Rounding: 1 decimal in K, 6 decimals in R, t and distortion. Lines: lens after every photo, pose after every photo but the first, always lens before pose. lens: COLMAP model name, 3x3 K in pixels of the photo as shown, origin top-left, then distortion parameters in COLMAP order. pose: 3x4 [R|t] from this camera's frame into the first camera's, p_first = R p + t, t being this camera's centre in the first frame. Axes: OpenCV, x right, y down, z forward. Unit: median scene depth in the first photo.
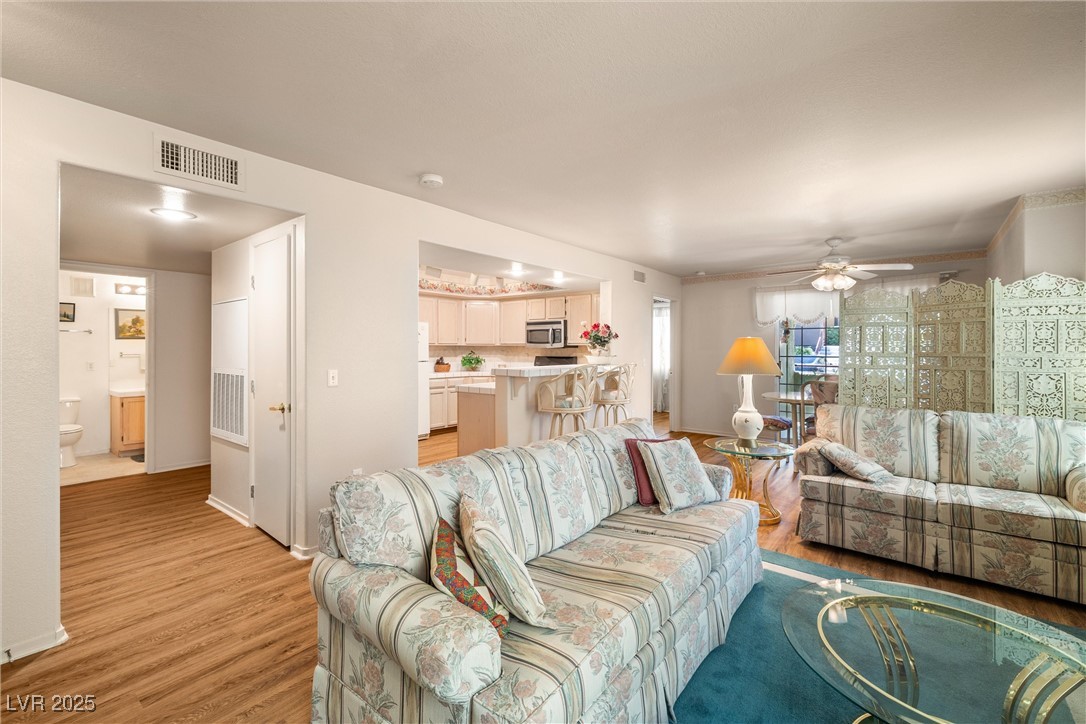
lens RADIAL K [[468.9, 0, 541.4], [0, 468.9, 345.4], [0, 0, 1]] dist [0.000995, -0.000387]
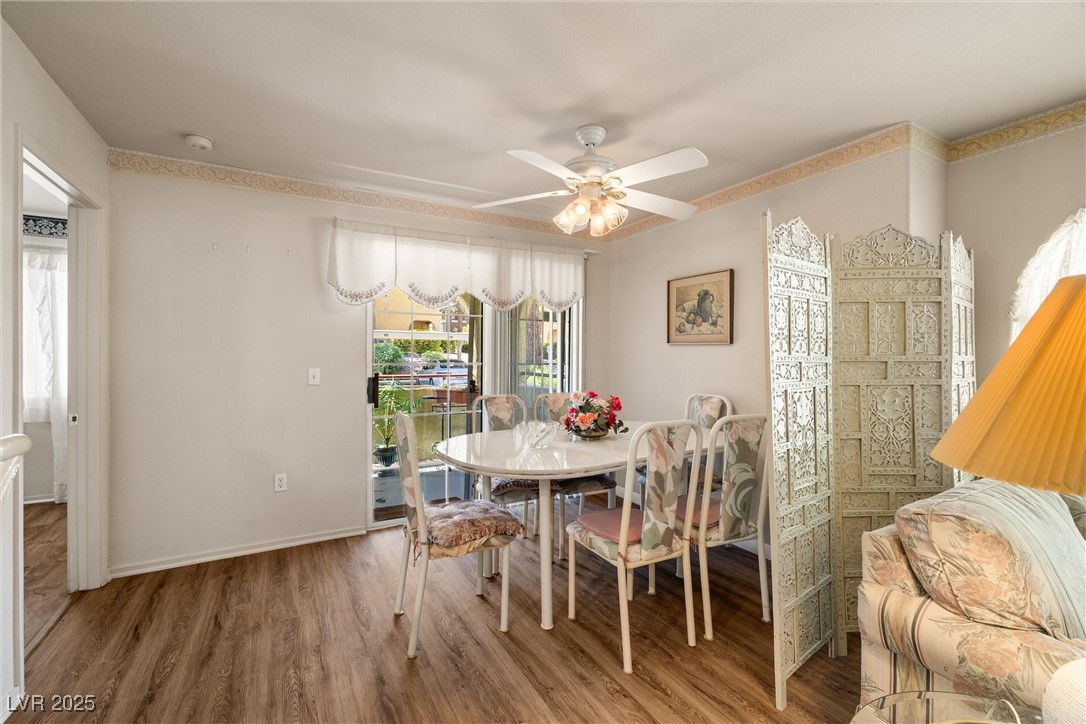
lens RADIAL K [[468.9, 0, 533.7], [0, 468.9, 359.4], [0, 0, 1]] dist [0.000995, -0.000387]
pose [[0.379171, -0.004193, 0.925317, 0.097595], [-0.013480, 0.999859, 0.010054, 0.011449], [-0.925228, -0.016285, 0.379061, 0.627452]]
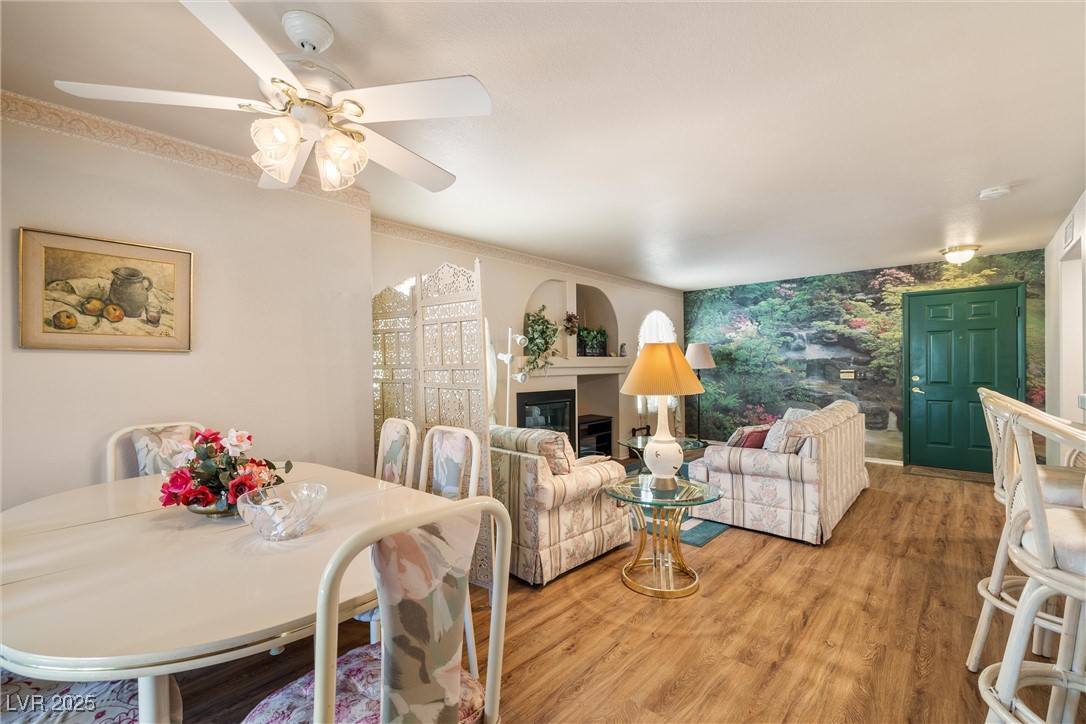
lens RADIAL K [[468.9, 0, 535.5], [0, 468.9, 367.4], [0, 0, 1]] dist [0.000995, -0.000387]
pose [[-0.998260, 0.008814, 0.058308, 0.326354], [0.008803, 0.999961, -0.000436, 0.012249], [-0.058310, 0.000078, -0.998299, 0.960829]]
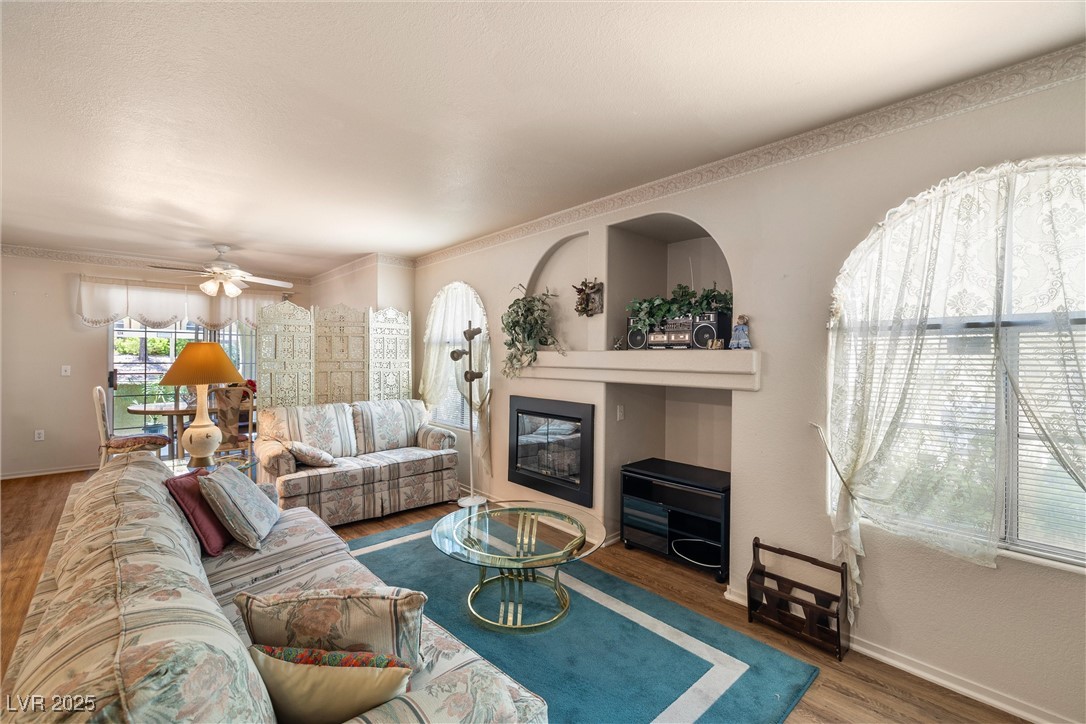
lens RADIAL K [[468.9, 0, 525.7], [0, 468.9, 358.0], [0, 0, 1]] dist [0.000995, -0.000387]
pose [[0.162504, -0.001352, 0.986707, -0.184554], [-0.015254, 0.999876, 0.003882, 0.000379], [-0.986590, -0.015683, 0.162464, 0.145118]]
